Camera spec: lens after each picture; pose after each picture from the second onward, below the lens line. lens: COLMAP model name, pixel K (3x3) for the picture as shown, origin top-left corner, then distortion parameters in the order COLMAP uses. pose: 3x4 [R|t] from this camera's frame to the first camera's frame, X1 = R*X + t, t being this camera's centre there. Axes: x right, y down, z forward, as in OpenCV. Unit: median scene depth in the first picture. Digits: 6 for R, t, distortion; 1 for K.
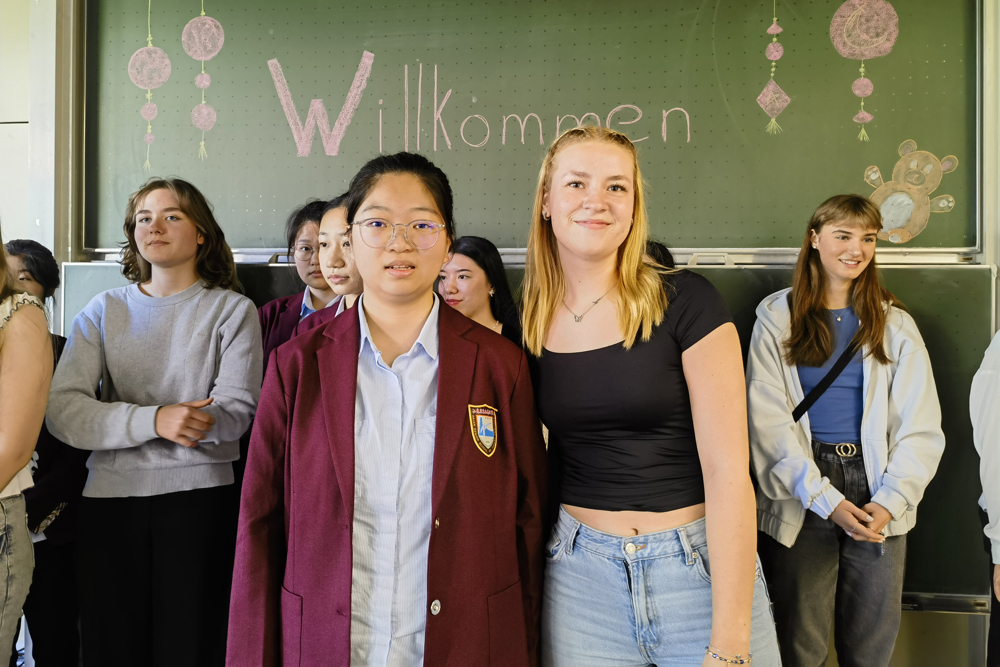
lens RADIAL K [[752.3, 0, 476.2], [0, 752.3, 282.3], [0, 0, 1]] dist [0.083784, -0.113498]
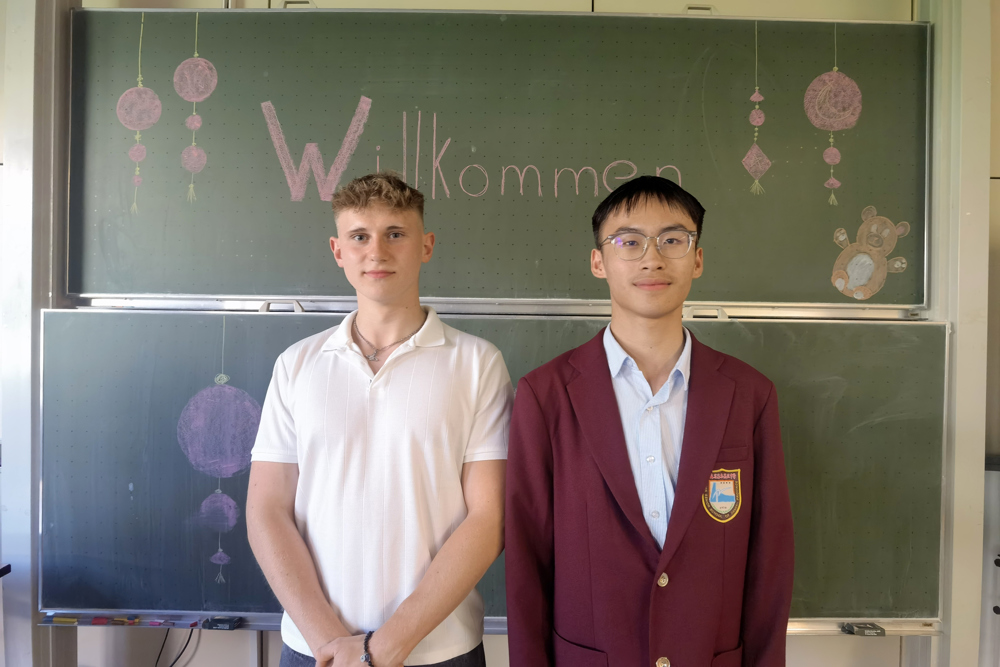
lens RADIAL K [[566.7, 0, 517.2], [0, 566.7, 332.0], [0, 0, 1]] dist [-0.024149, -0.001809]
pose [[0.993964, 0.007958, 0.109418, -0.025054], [-0.010133, 0.999762, 0.019333, -0.015275], [-0.109239, -0.020325, 0.993808, 0.247545]]
